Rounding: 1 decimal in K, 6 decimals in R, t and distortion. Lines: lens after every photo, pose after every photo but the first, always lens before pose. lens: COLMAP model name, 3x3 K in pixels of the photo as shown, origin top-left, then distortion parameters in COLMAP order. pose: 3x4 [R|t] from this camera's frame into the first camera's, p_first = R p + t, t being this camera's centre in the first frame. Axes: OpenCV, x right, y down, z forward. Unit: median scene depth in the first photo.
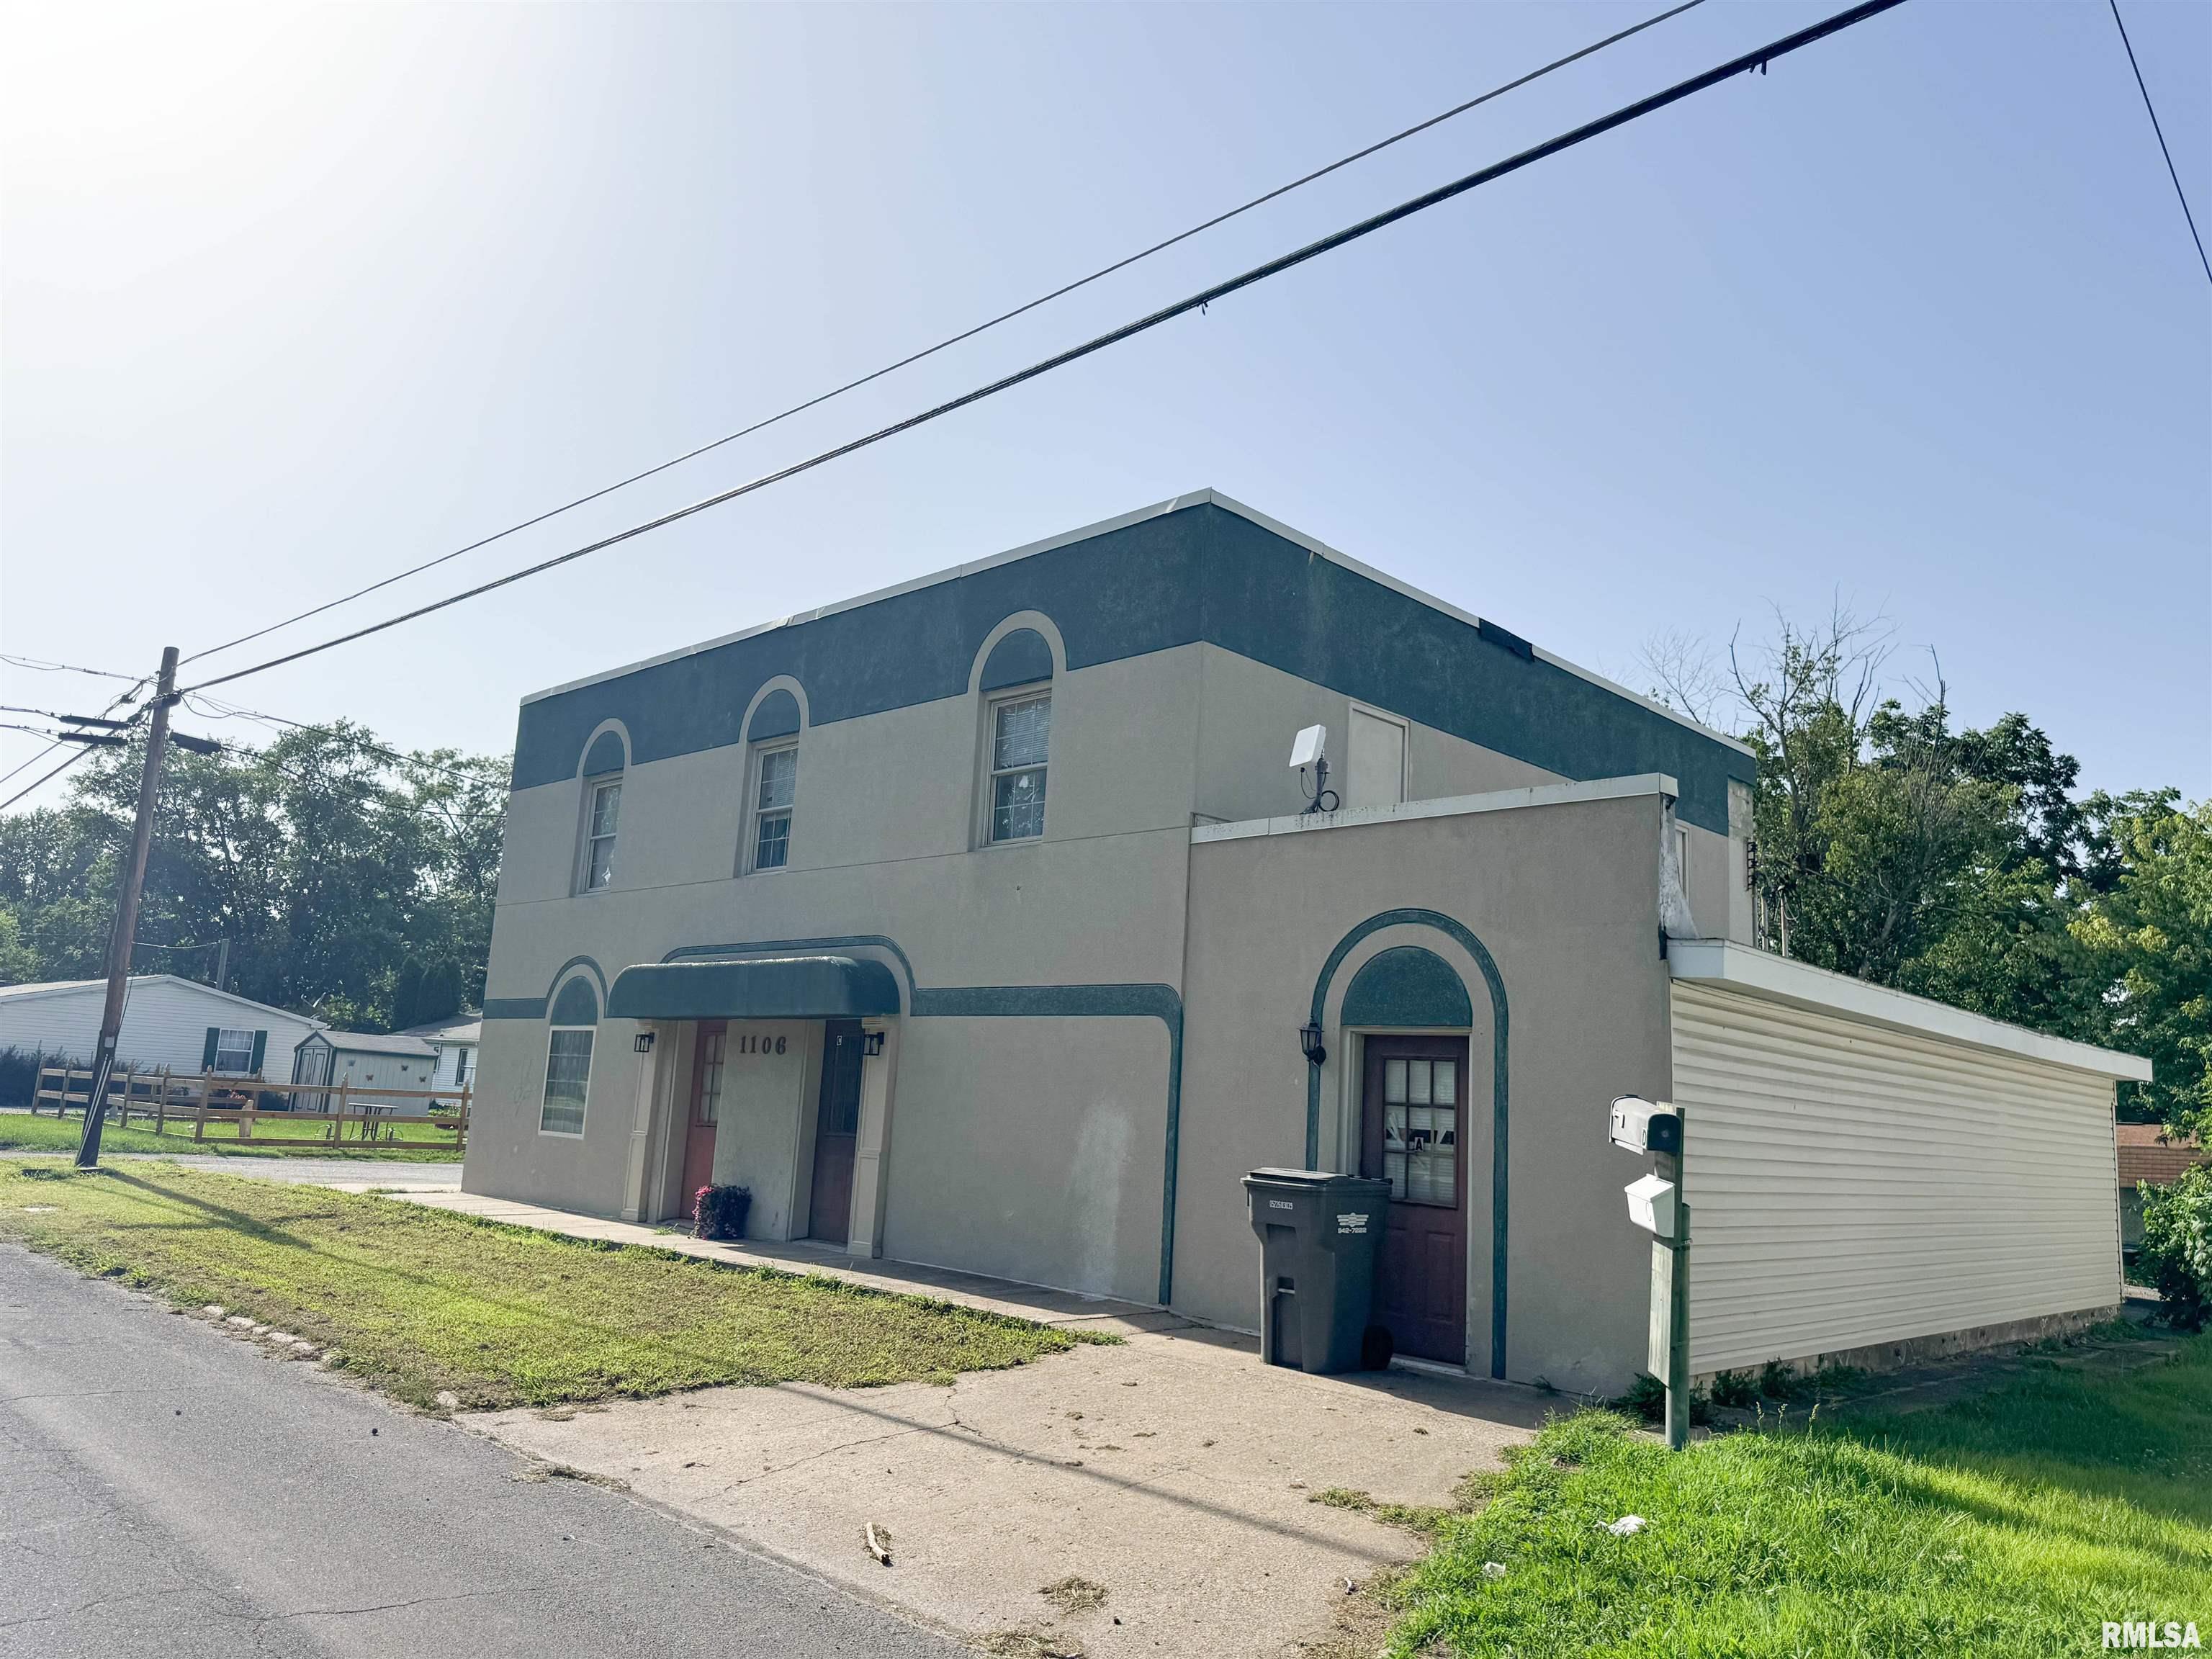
lens RADIAL K [[1555.7, 0, 1080.9], [0, 1555.7, 820.6], [0, 0, 1]] dist [0.132712, -0.118361]
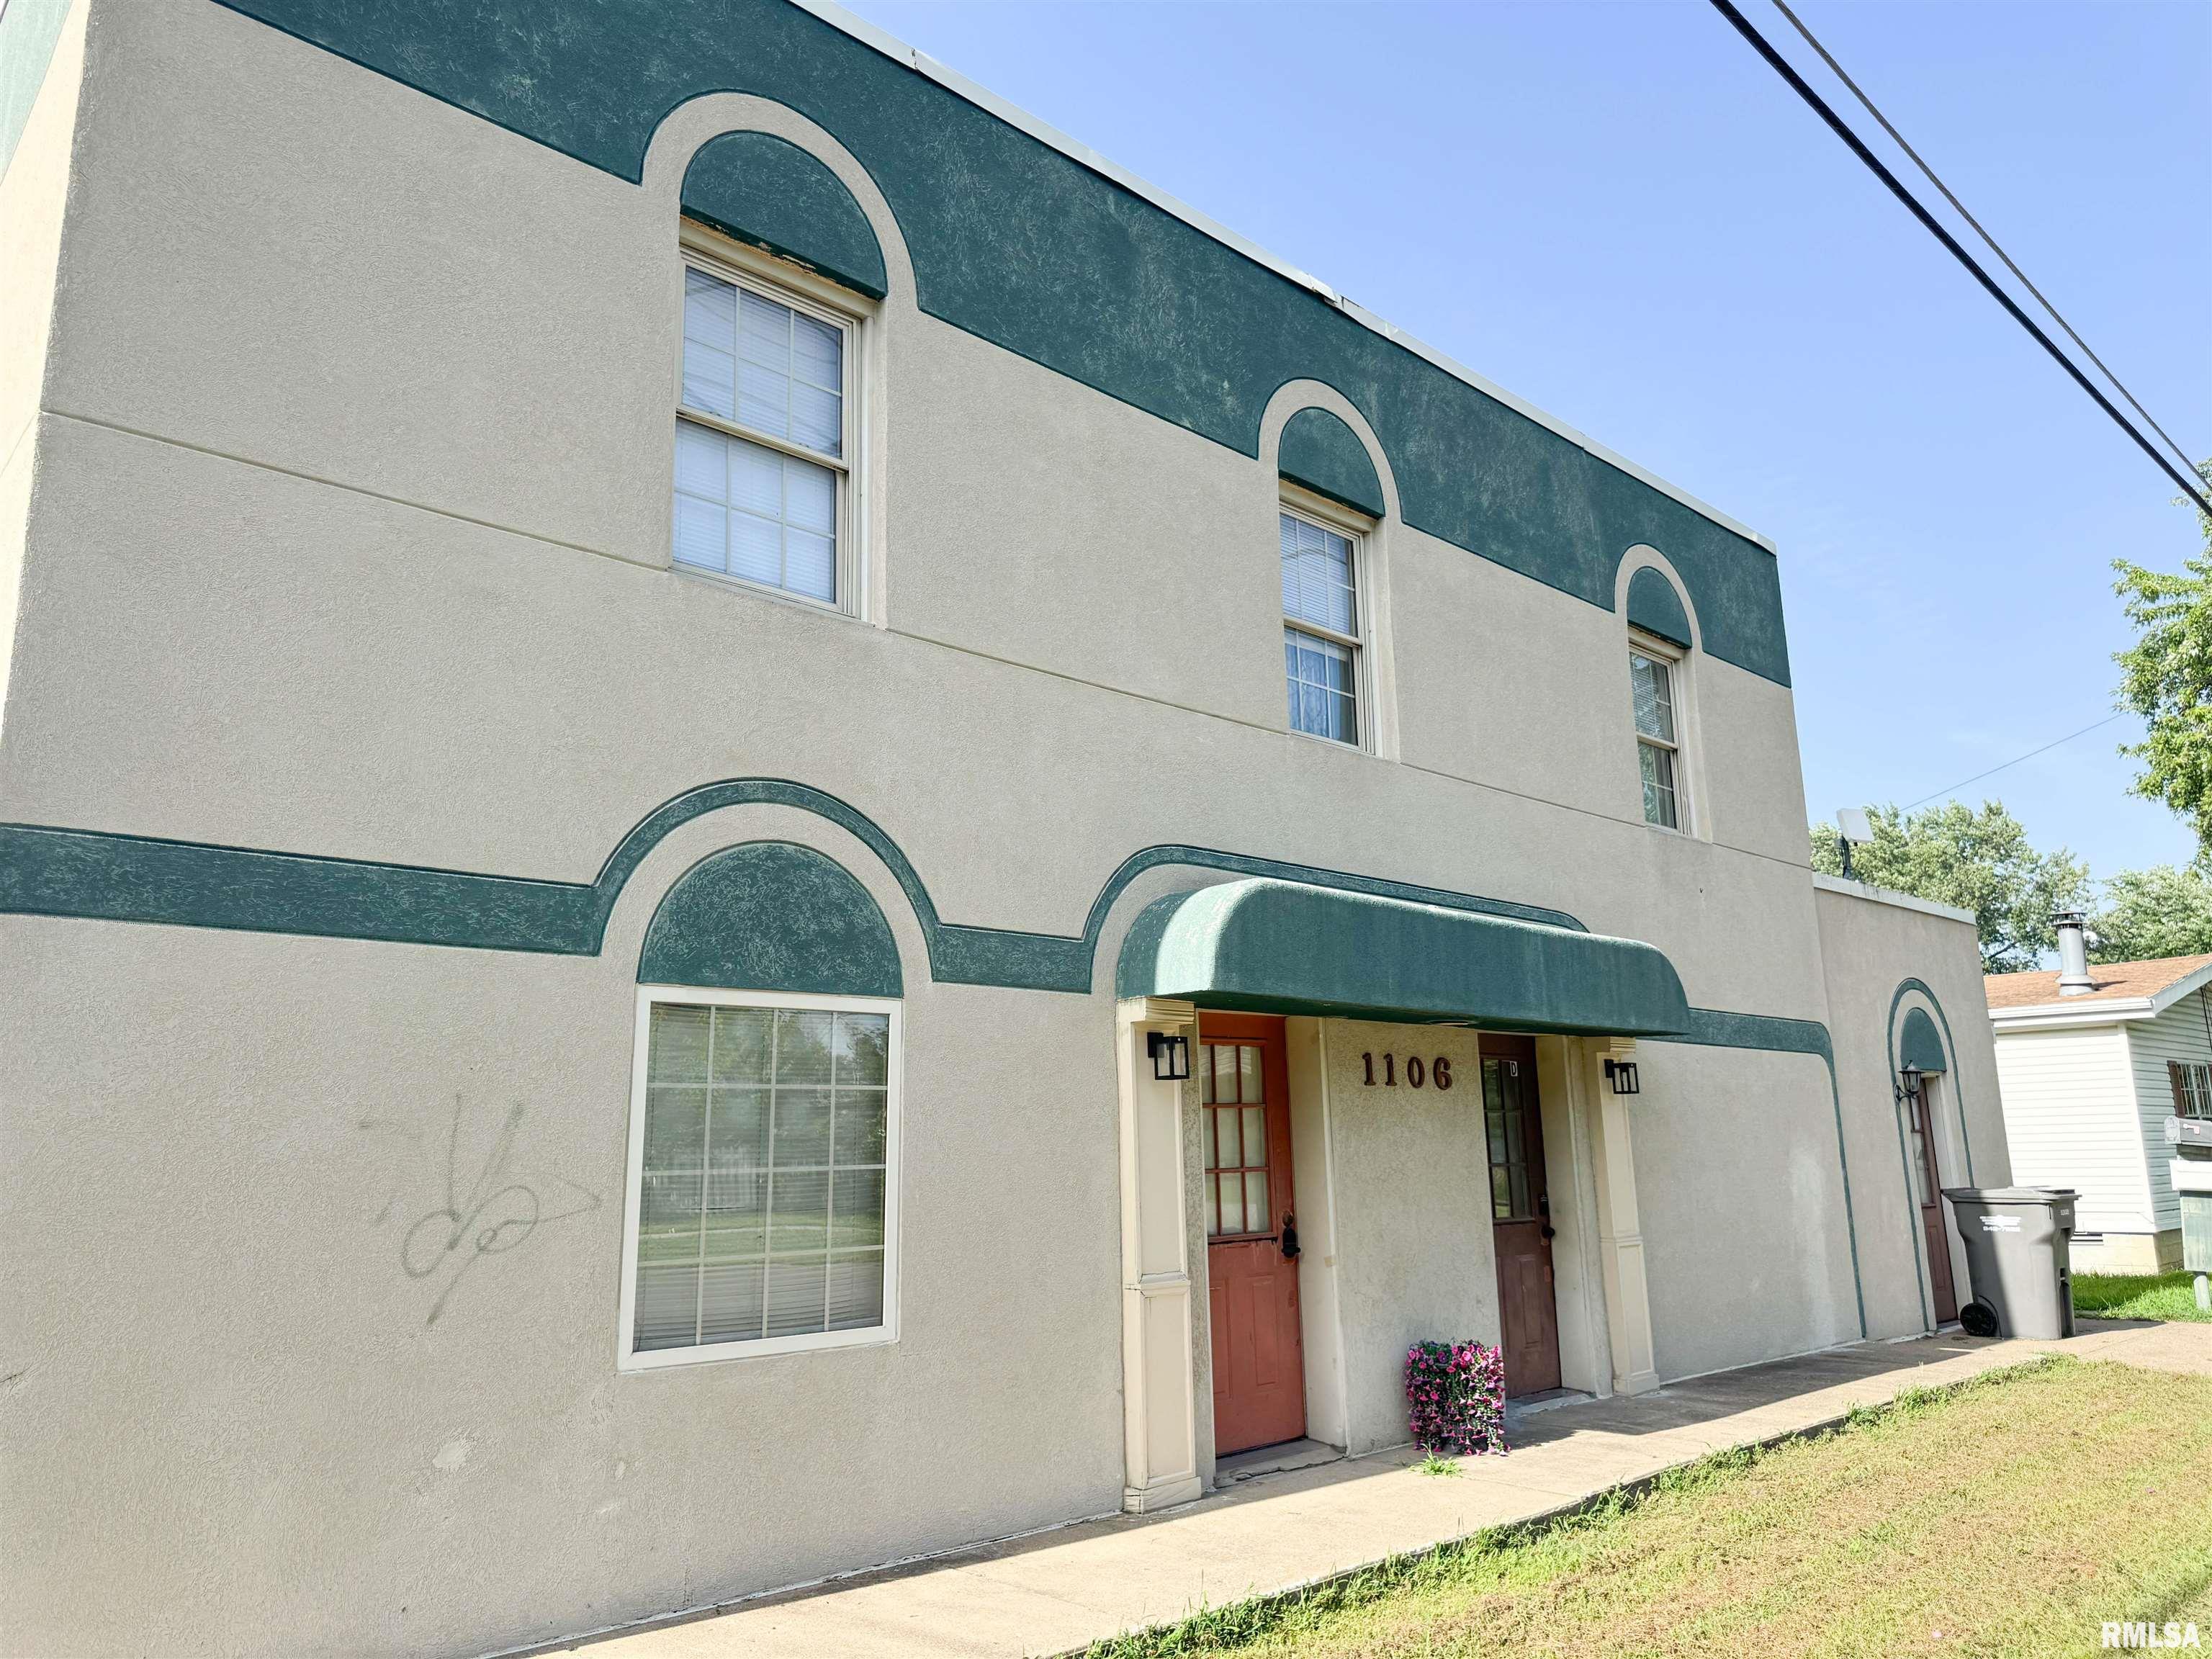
lens RADIAL K [[1576.1, 0, 1106.0], [0, 1576.1, 829.5], [0, 0, 1]] dist [0.058832, -0.002309]
pose [[0.022966, 0.157915, 0.987186, -0.636599], [-0.151871, 0.976537, -0.152679, 0.135777], [-0.988133, -0.146419, 0.046409, 0.920327]]
